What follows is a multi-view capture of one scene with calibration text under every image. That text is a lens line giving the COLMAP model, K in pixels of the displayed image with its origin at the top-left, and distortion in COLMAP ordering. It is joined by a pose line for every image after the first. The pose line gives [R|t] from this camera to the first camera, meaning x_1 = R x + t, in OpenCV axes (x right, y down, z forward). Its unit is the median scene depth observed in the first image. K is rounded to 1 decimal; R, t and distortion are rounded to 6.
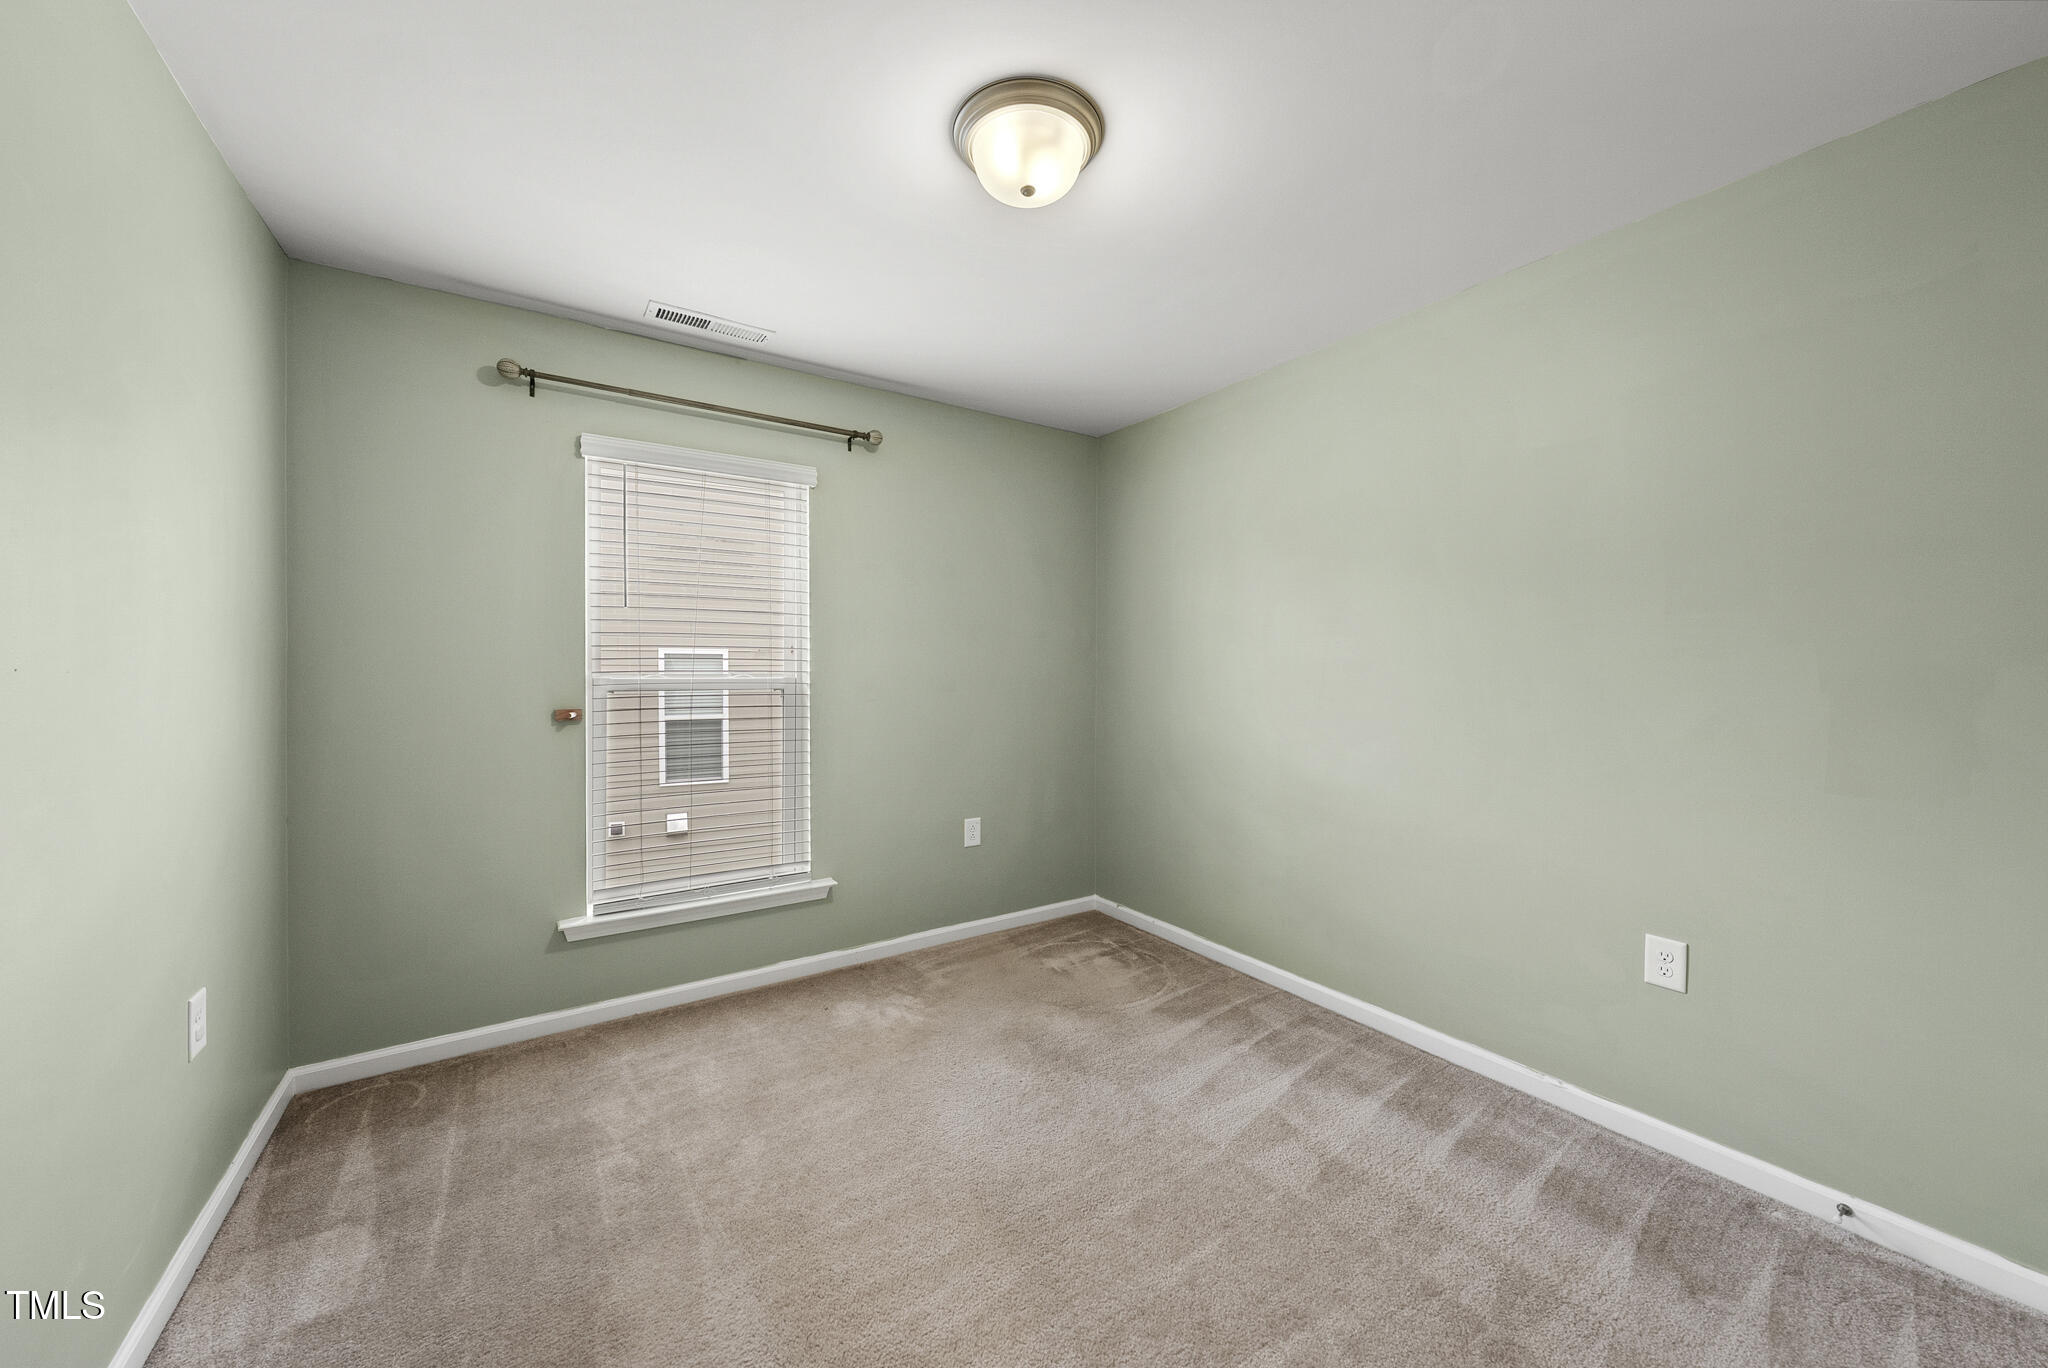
lens RADIAL K [[745.1, 0, 1036.5], [0, 745.1, 676.4], [0, 0, 1]] dist [-0.002929, -0.000577]
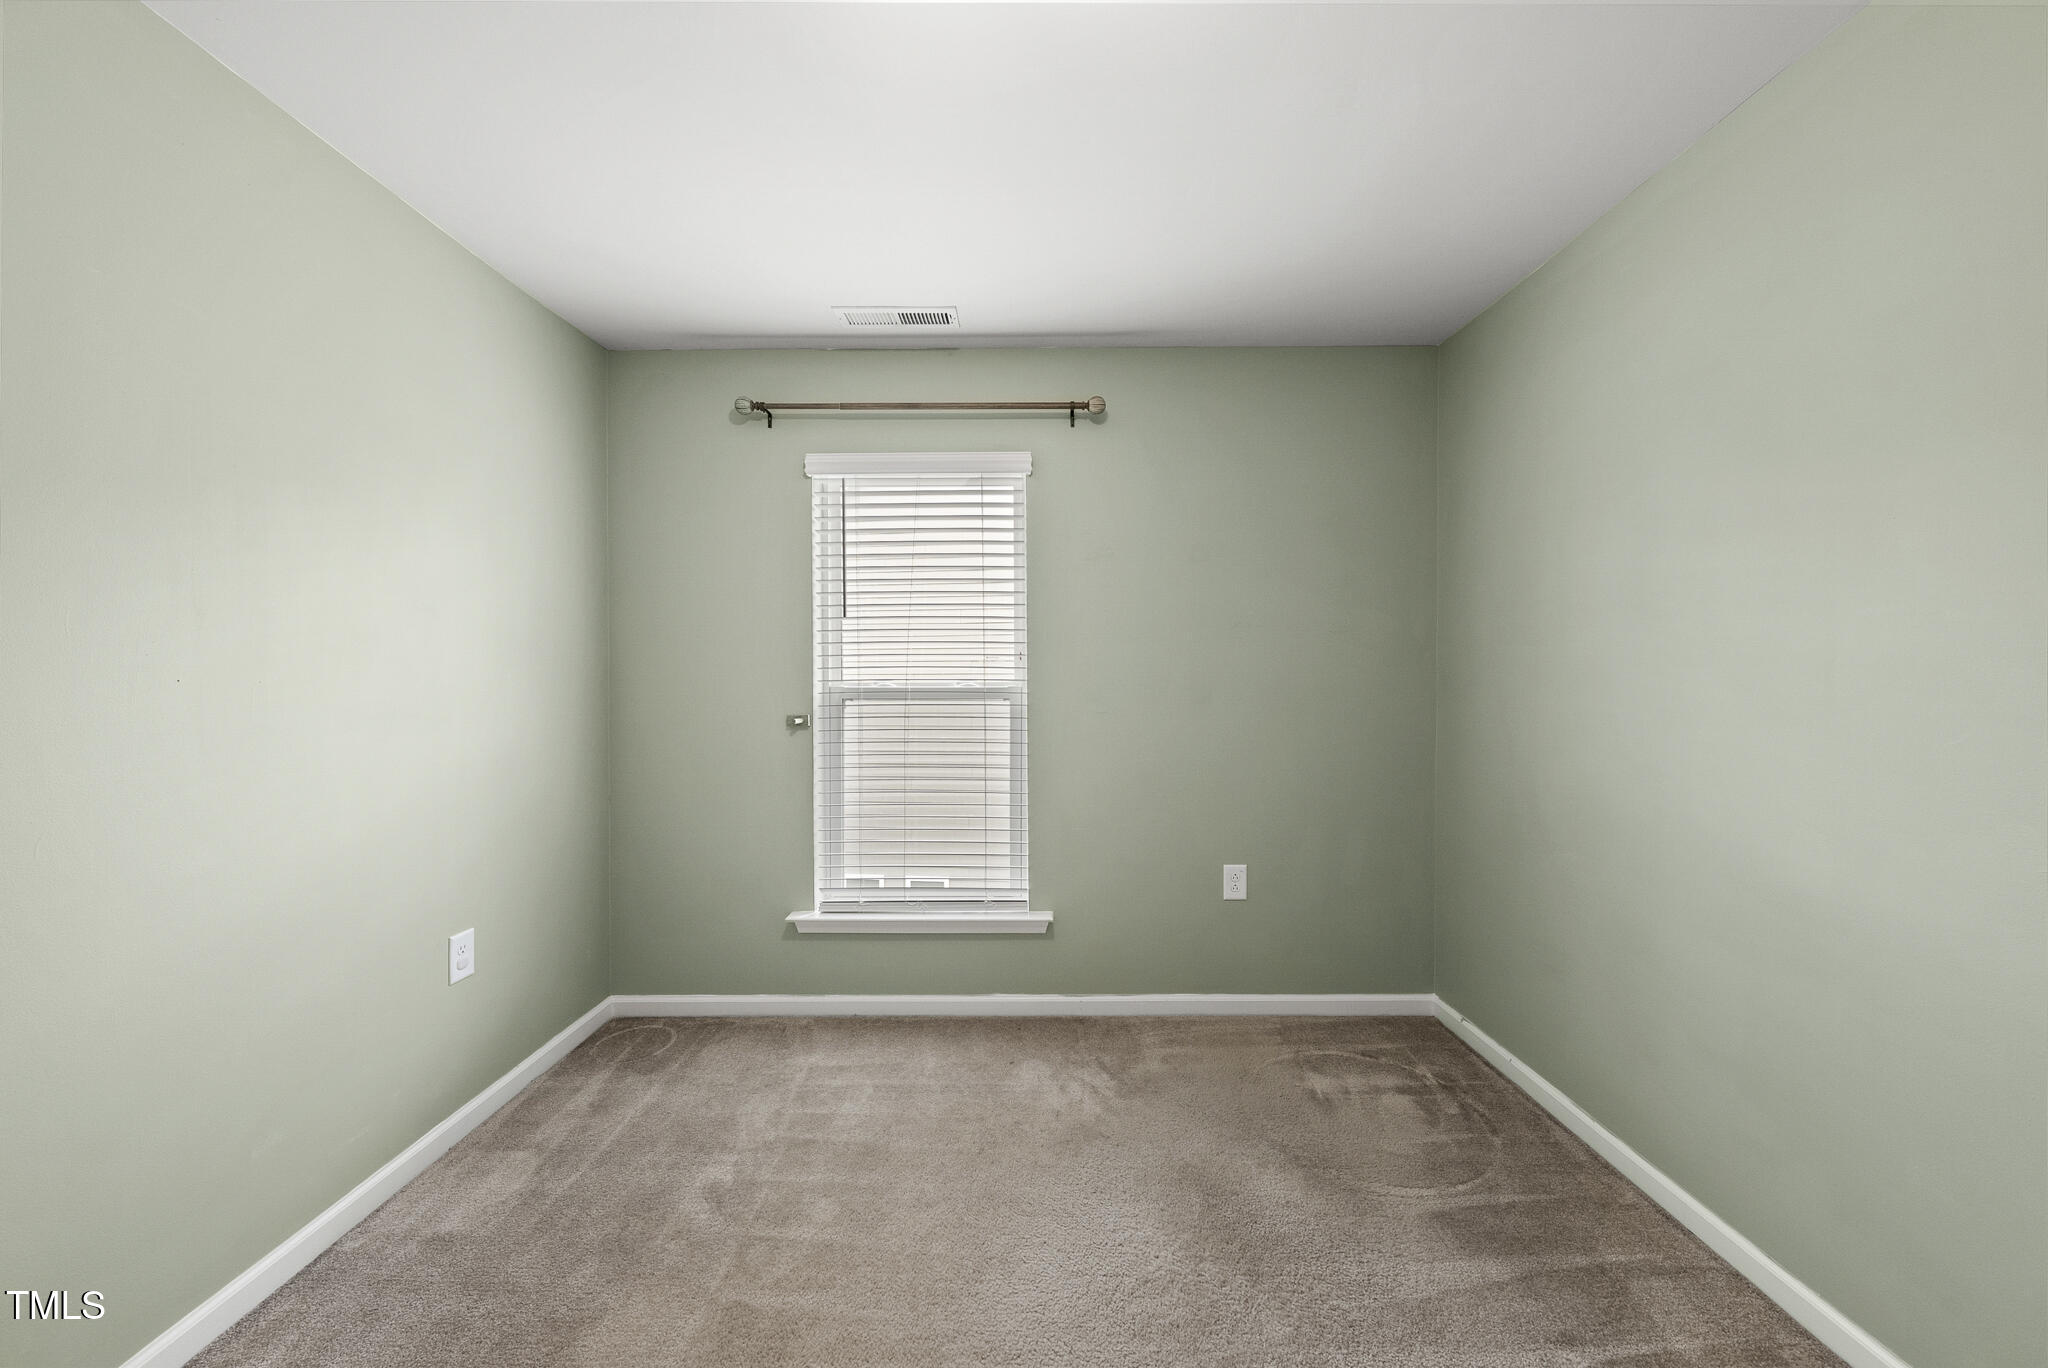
lens RADIAL K [[745.1, 0, 1018.8], [0, 745.1, 686.3], [0, 0, 1]] dist [-0.002929, -0.000577]
pose [[0.822754, 0.004021, -0.568384, 0.221613], [-0.001260, 0.999985, 0.005250, -0.003518], [0.568397, -0.003603, 0.822747, 0.279499]]
